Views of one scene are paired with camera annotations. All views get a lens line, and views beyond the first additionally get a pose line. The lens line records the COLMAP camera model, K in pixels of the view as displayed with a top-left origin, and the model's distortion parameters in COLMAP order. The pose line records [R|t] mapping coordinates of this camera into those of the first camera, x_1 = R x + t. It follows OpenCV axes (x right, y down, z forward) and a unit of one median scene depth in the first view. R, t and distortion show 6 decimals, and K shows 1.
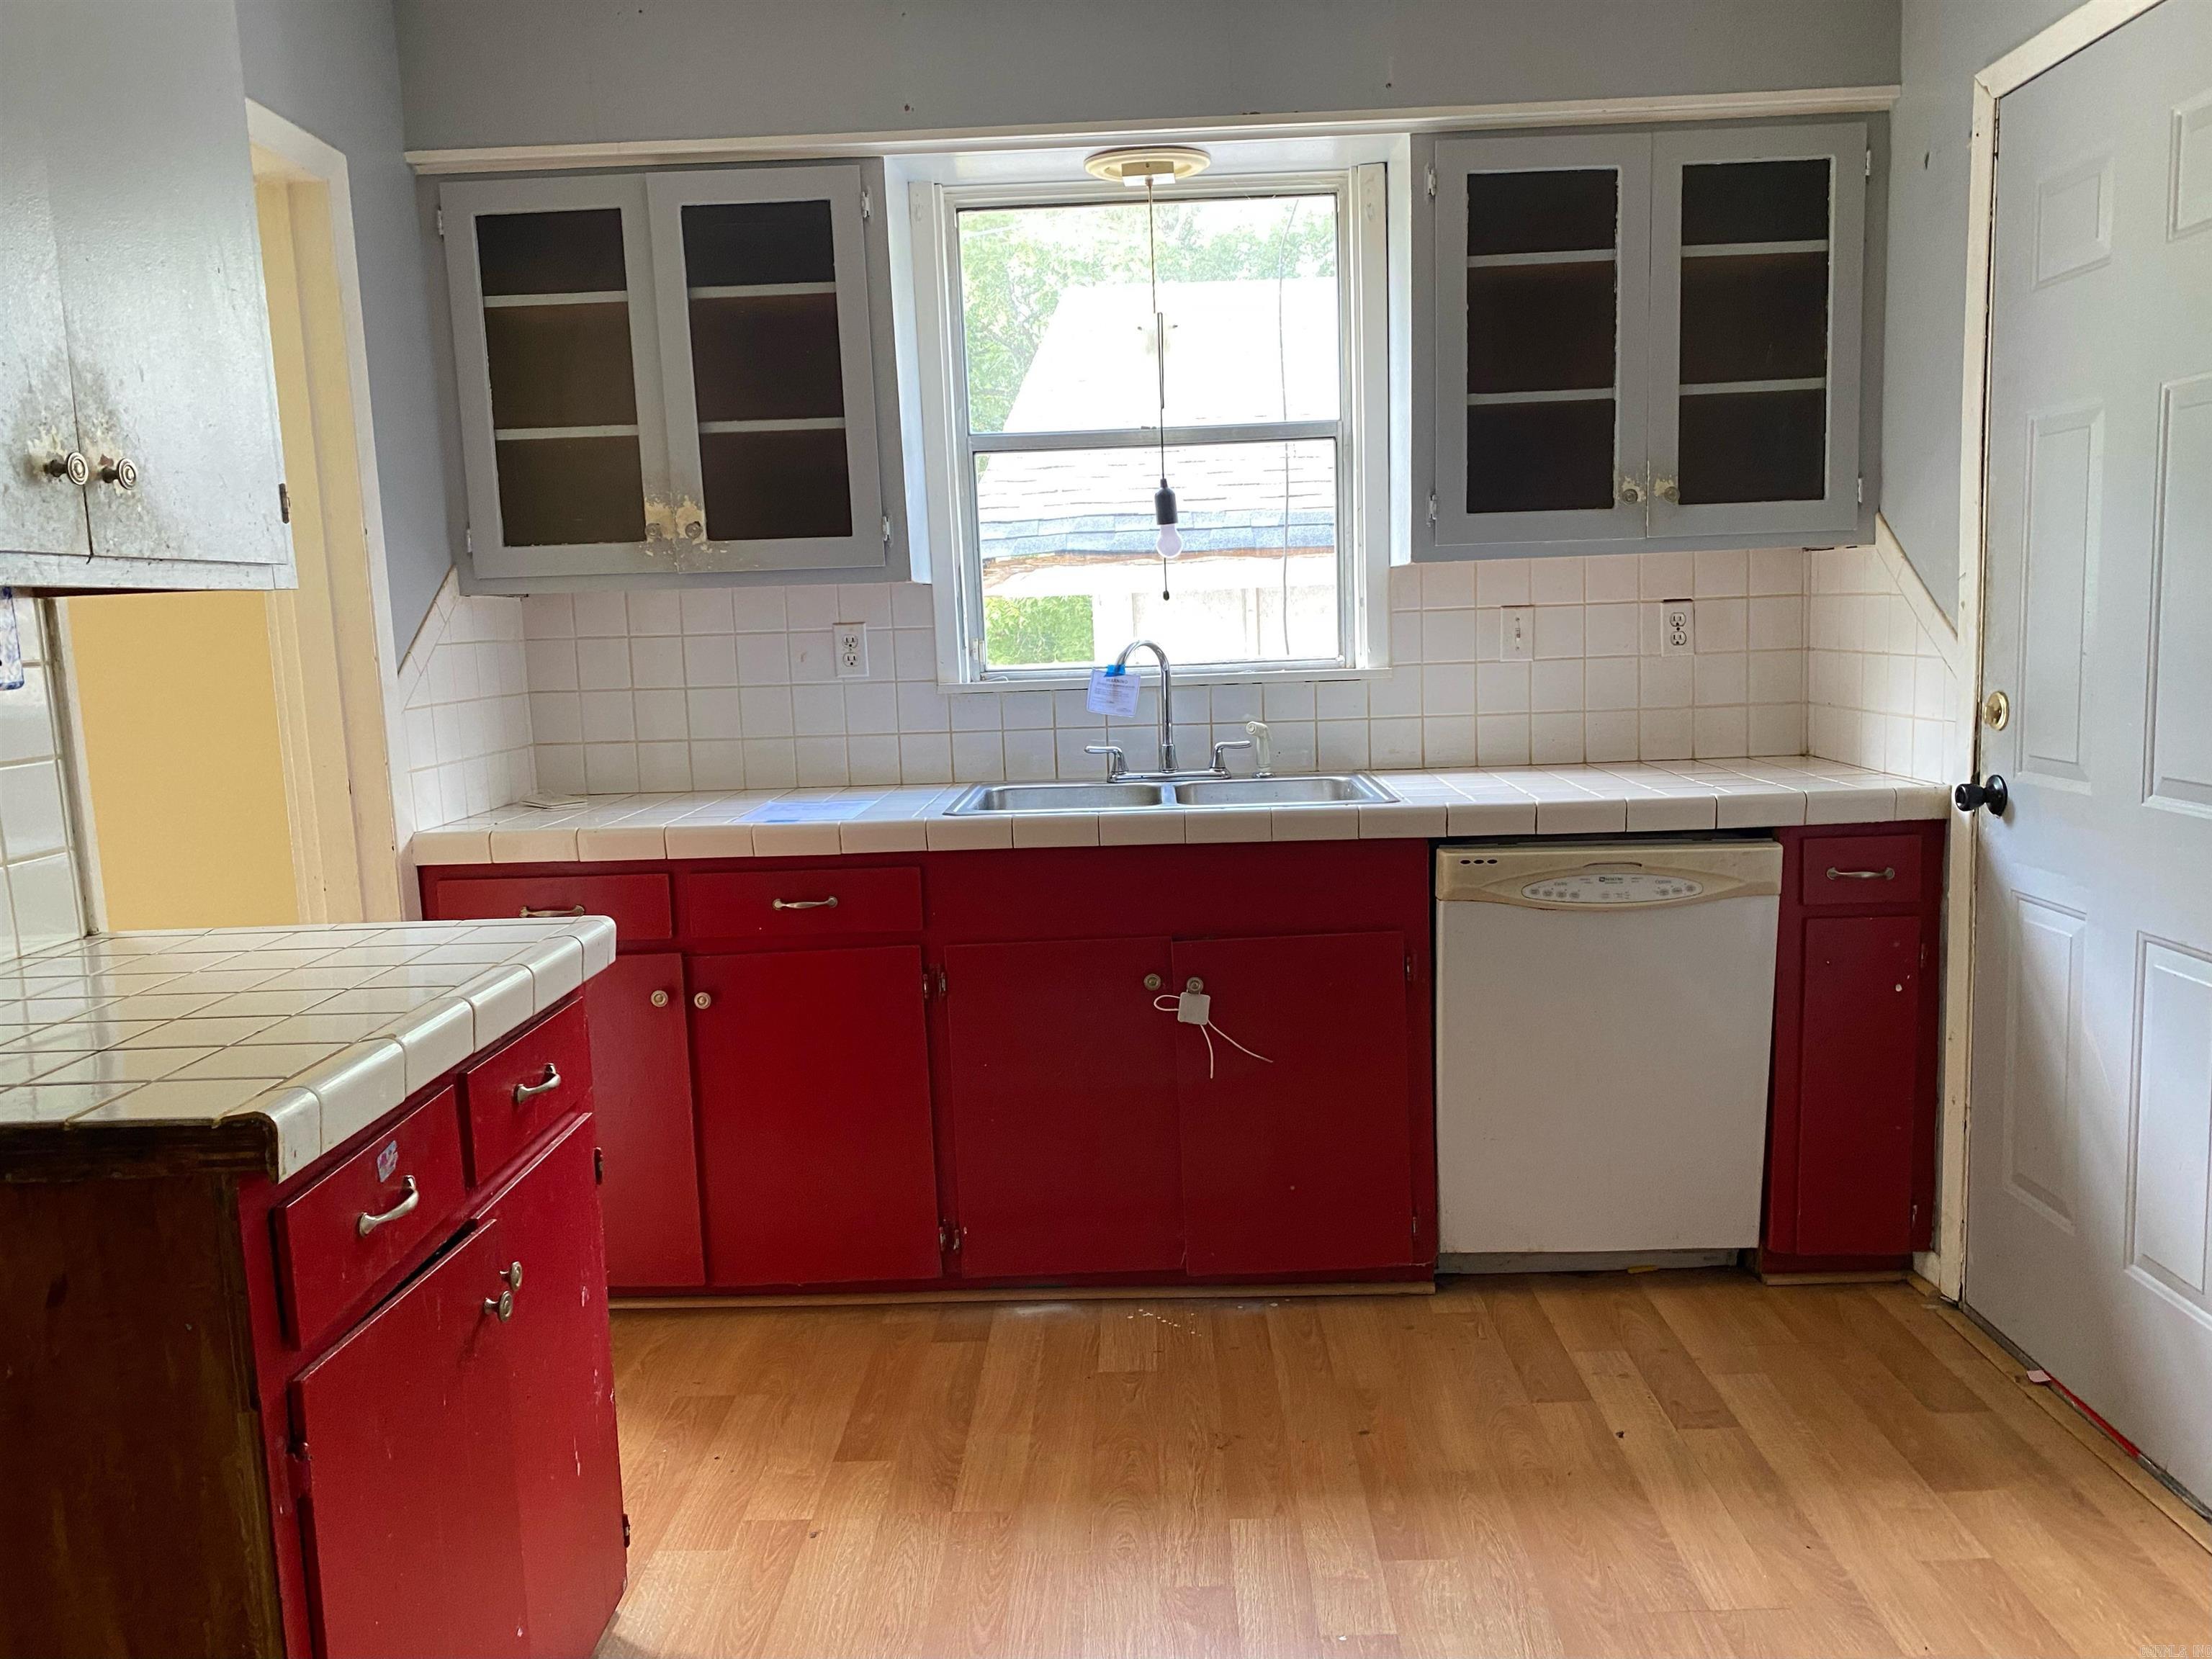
lens RADIAL K [[1687.3, 0, 1117.4], [0, 1687.3, 828.2], [0, 0, 1]] dist [0.042102, -0.049761]
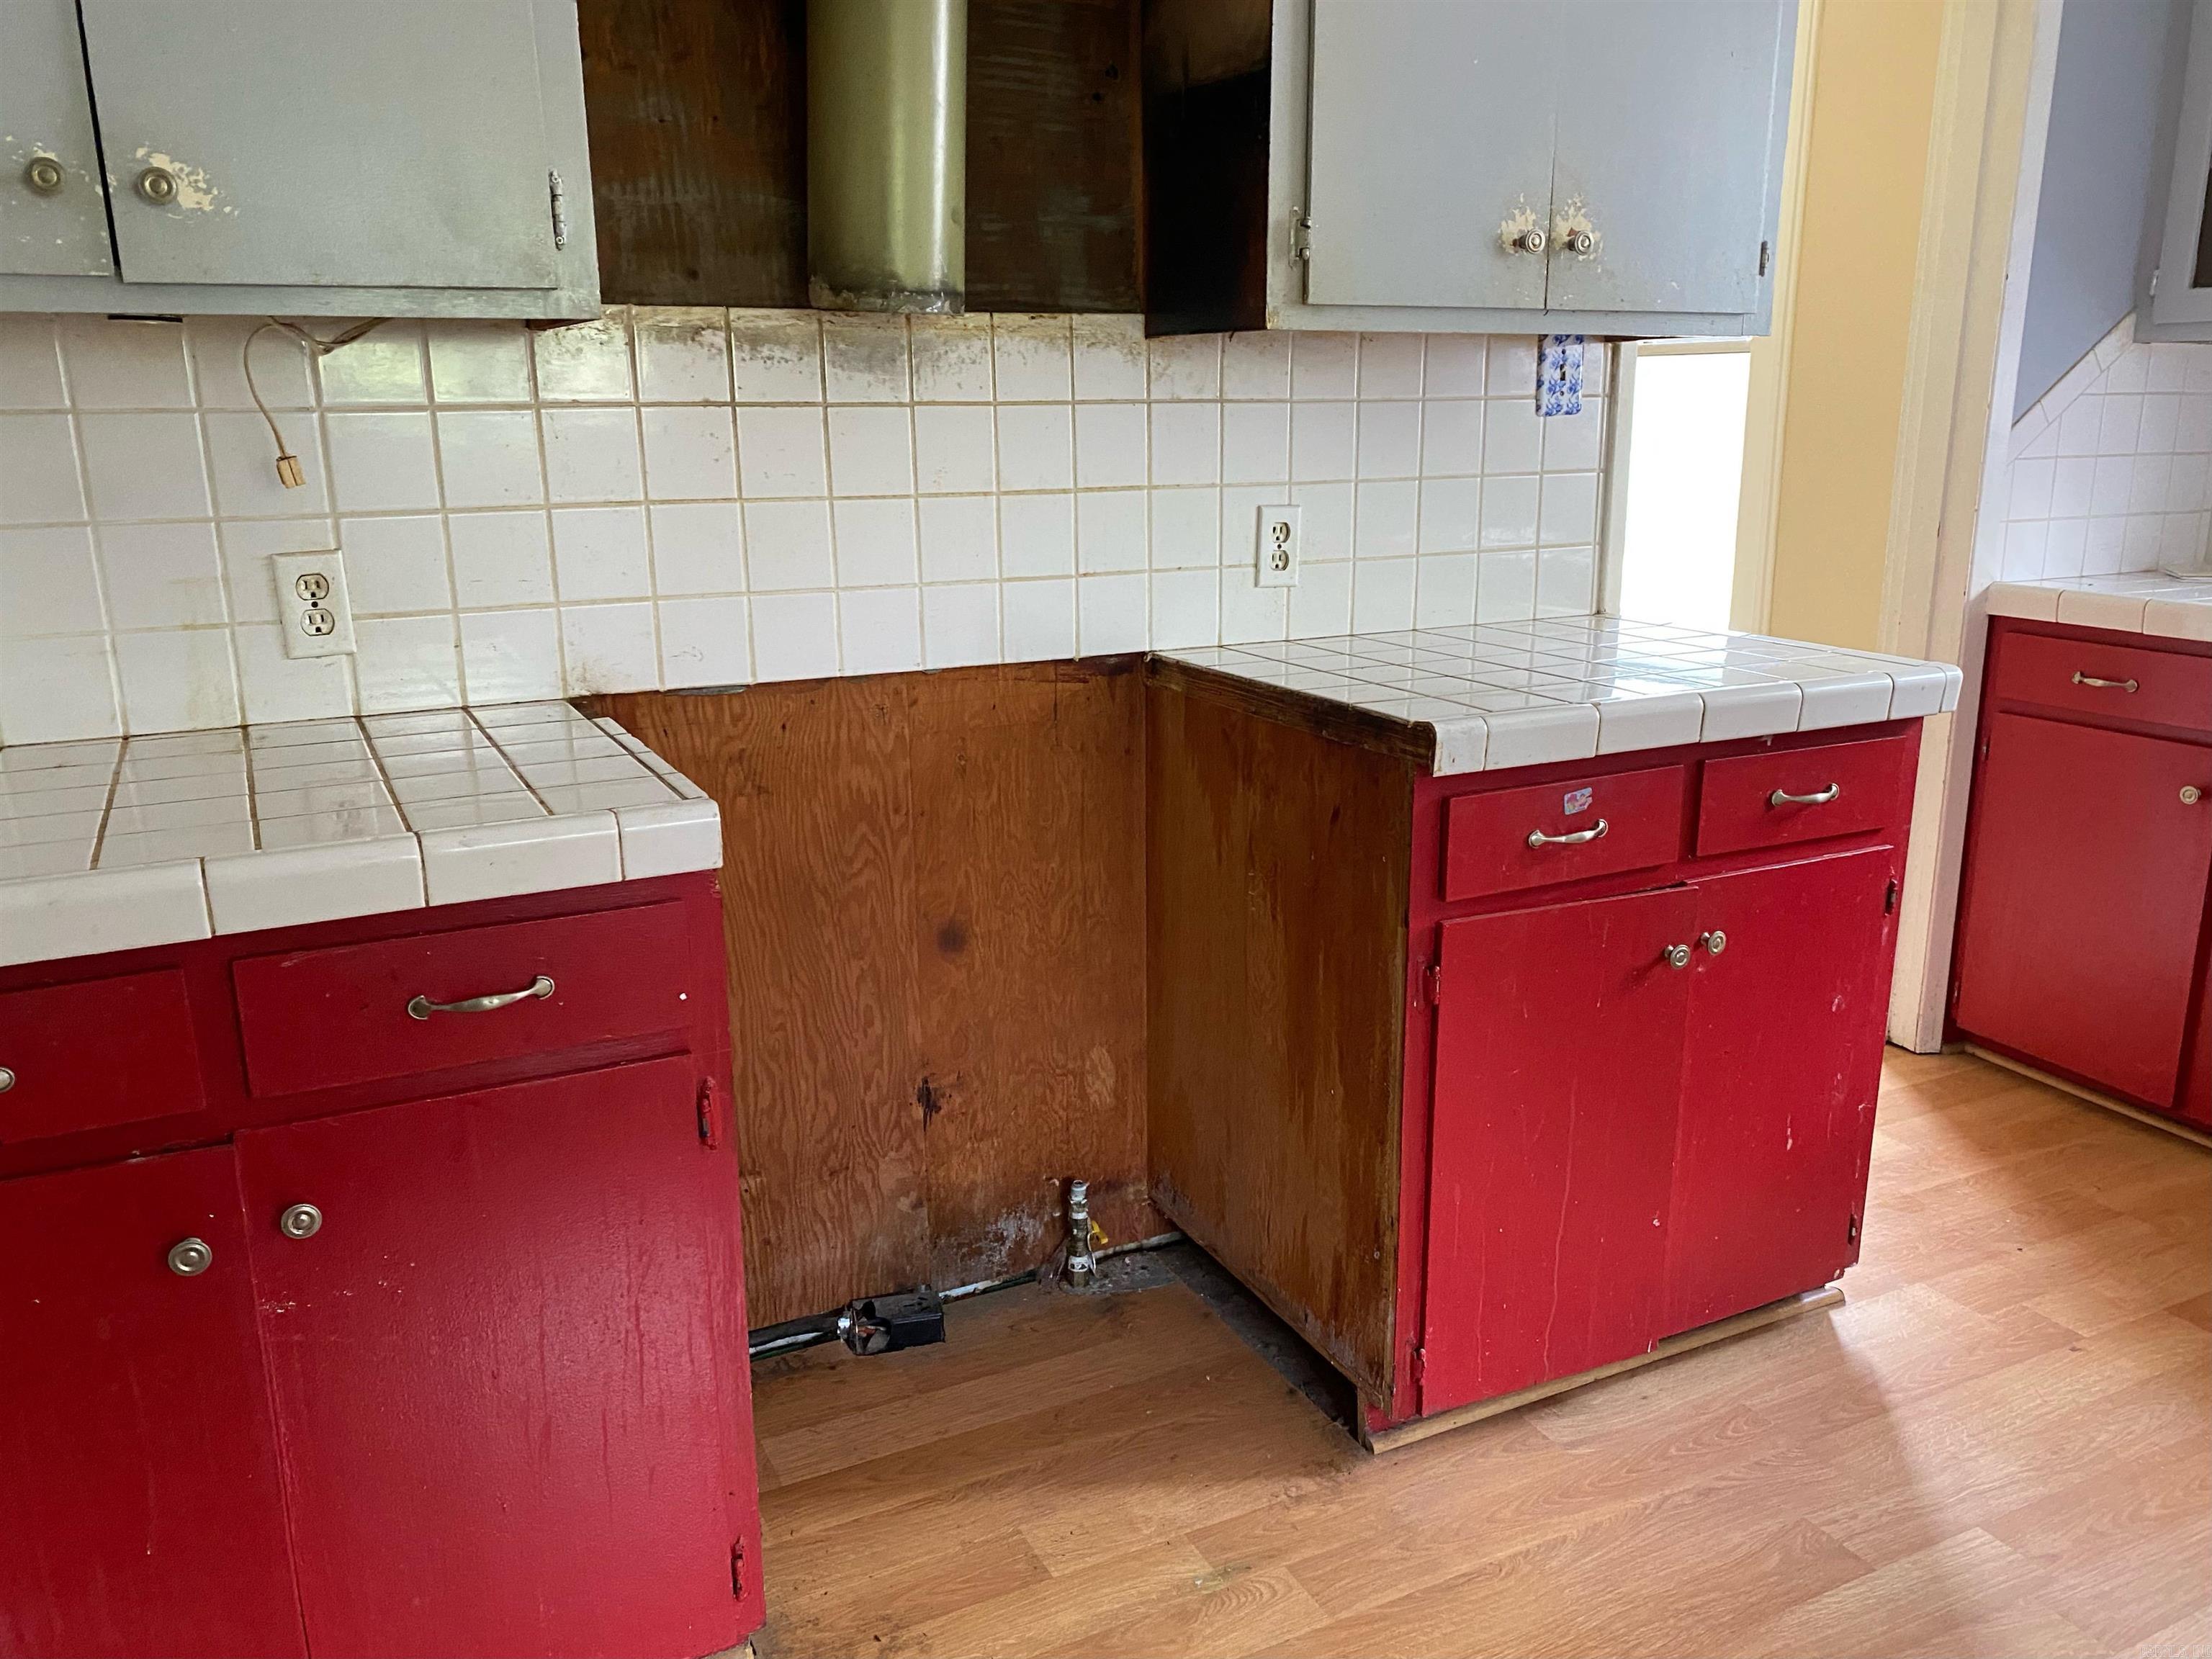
lens RADIAL K [[1687.3, 0, 1108.2], [0, 1687.3, 837.2], [0, 0, 1]] dist [0.042102, -0.049761]
pose [[0.464031, 0.255345, -0.848218, 0.240414], [-0.127677, 0.966833, 0.221205, -0.006794], [0.876569, 0.005652, 0.481242, 0.039388]]
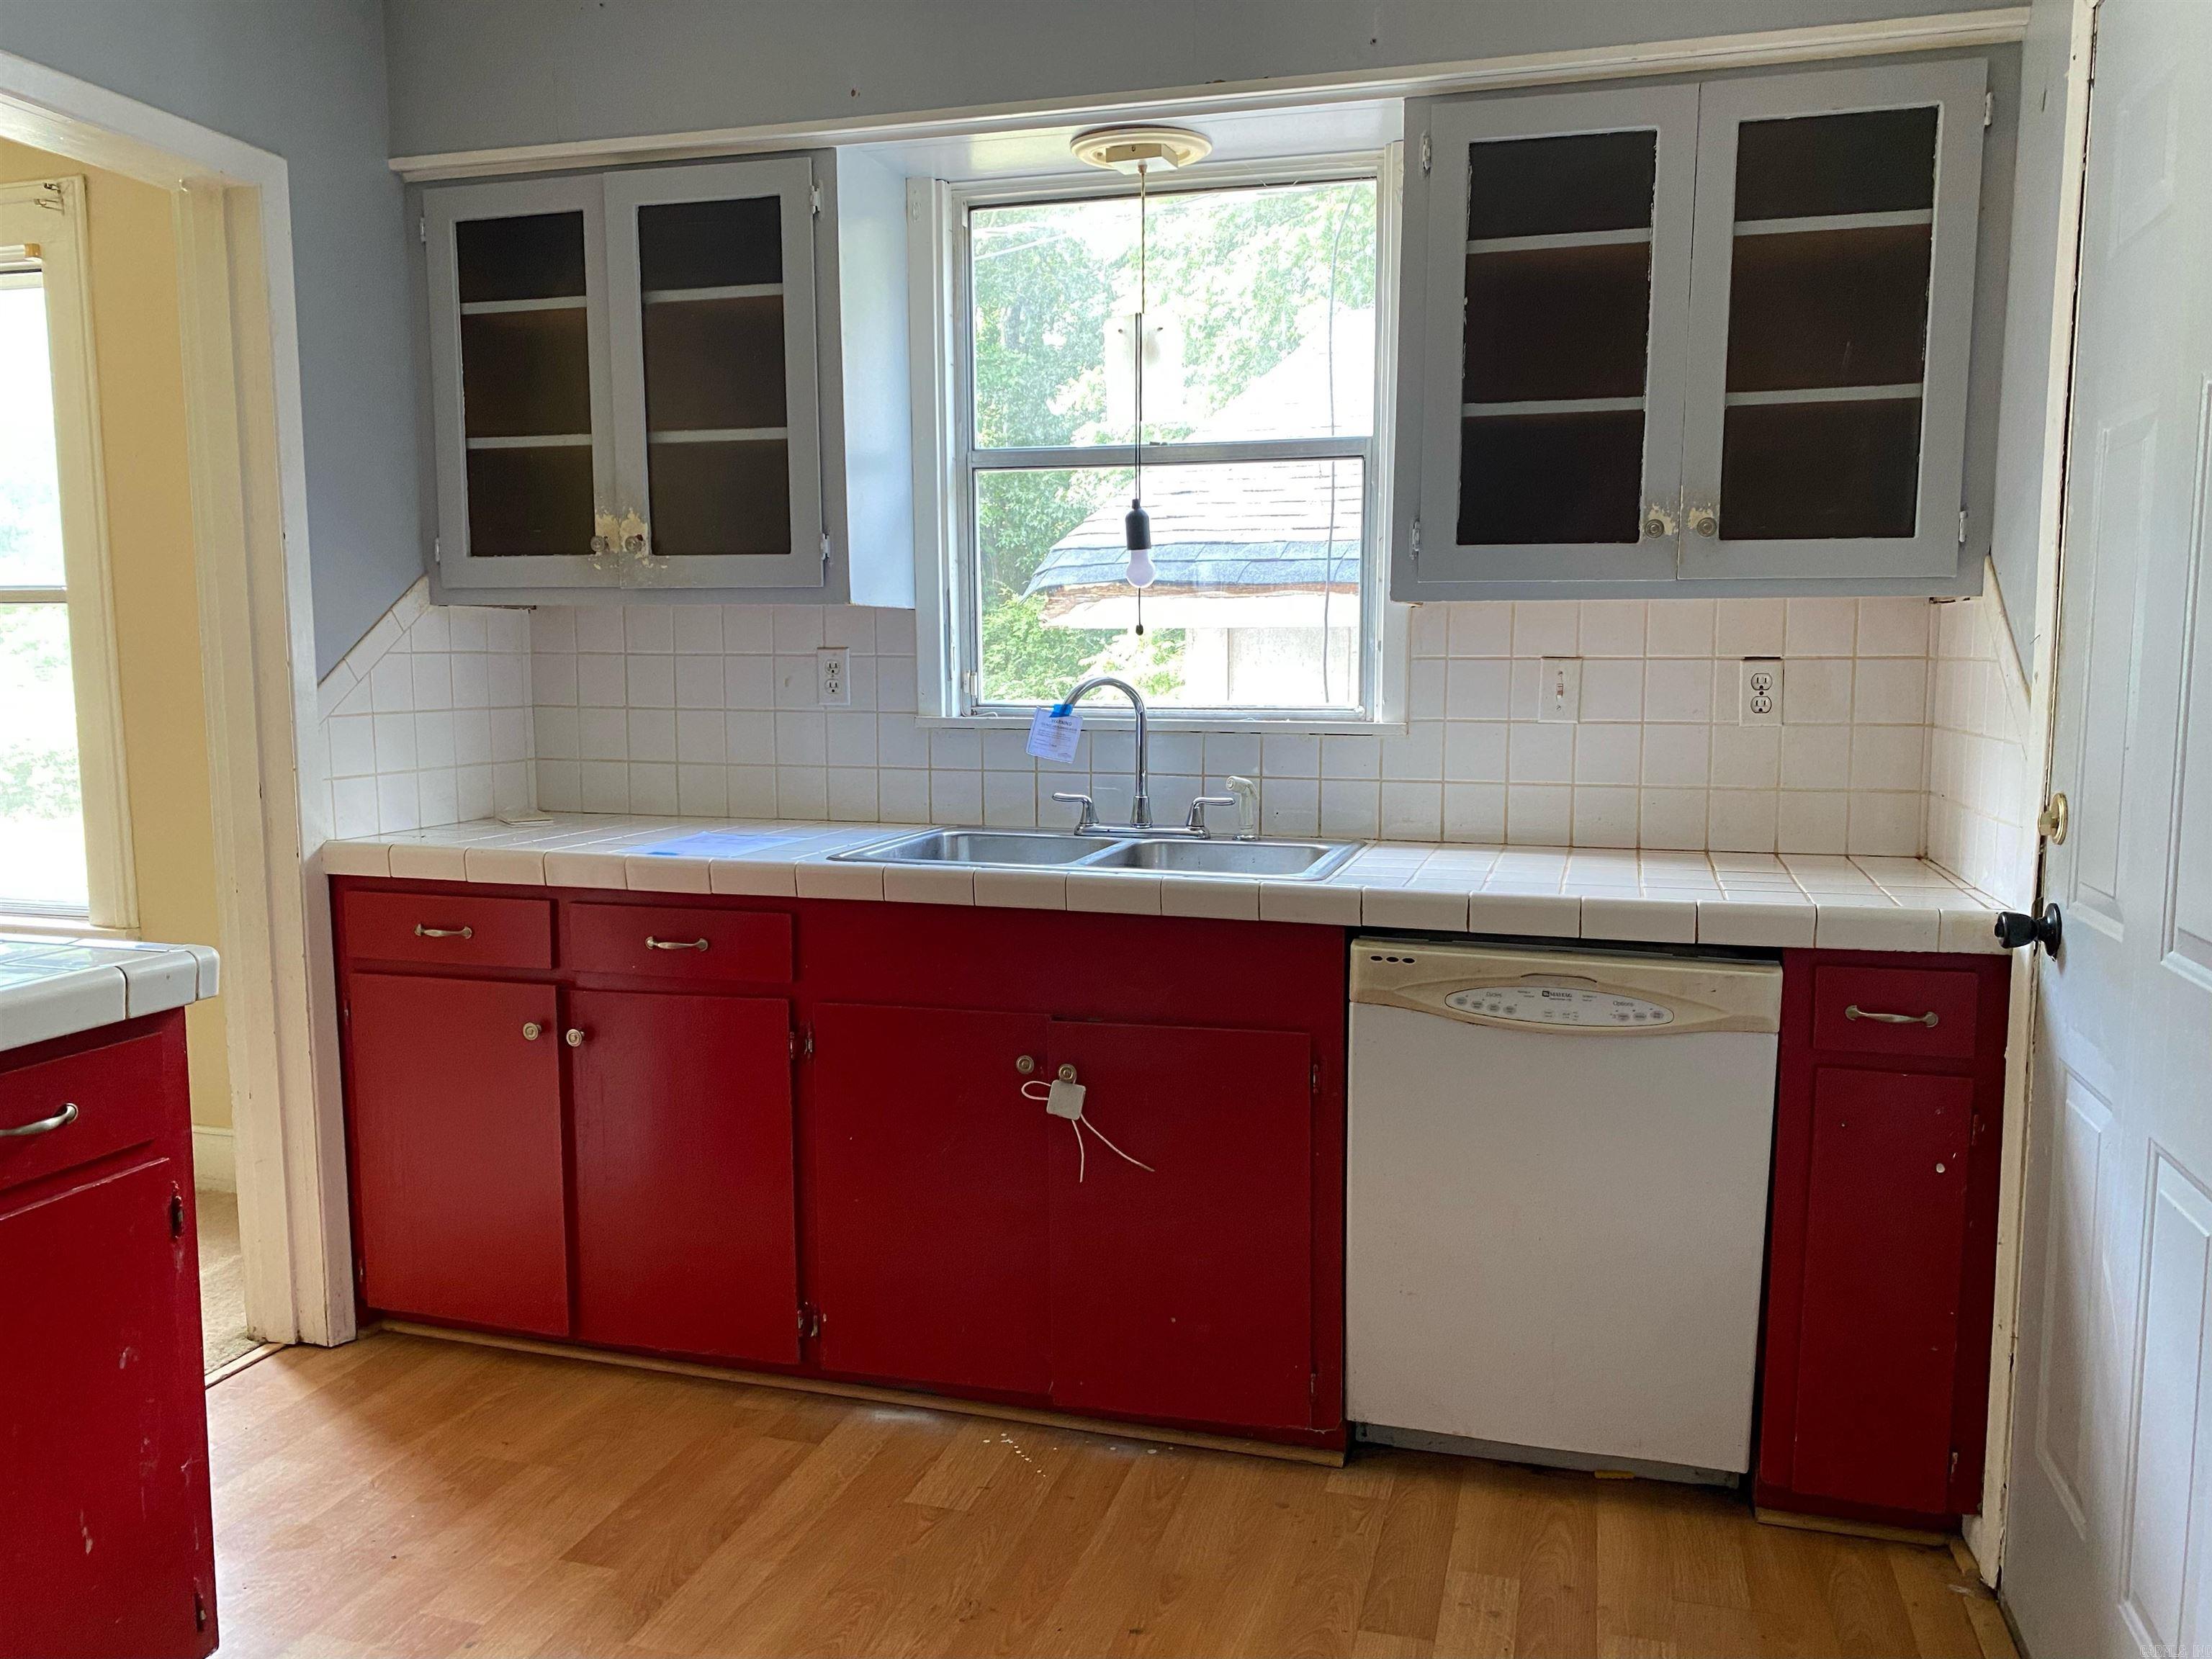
lens RADIAL K [[1687.3, 0, 1118.0], [0, 1687.3, 836.6], [0, 0, 1]] dist [0.042102, -0.049761]
pose [[0.966242, 0.065549, -0.249159, 0.271656], [-0.069367, 0.997570, -0.006562, -0.024546], [0.248123, 0.023624, 0.968440, 0.150556]]
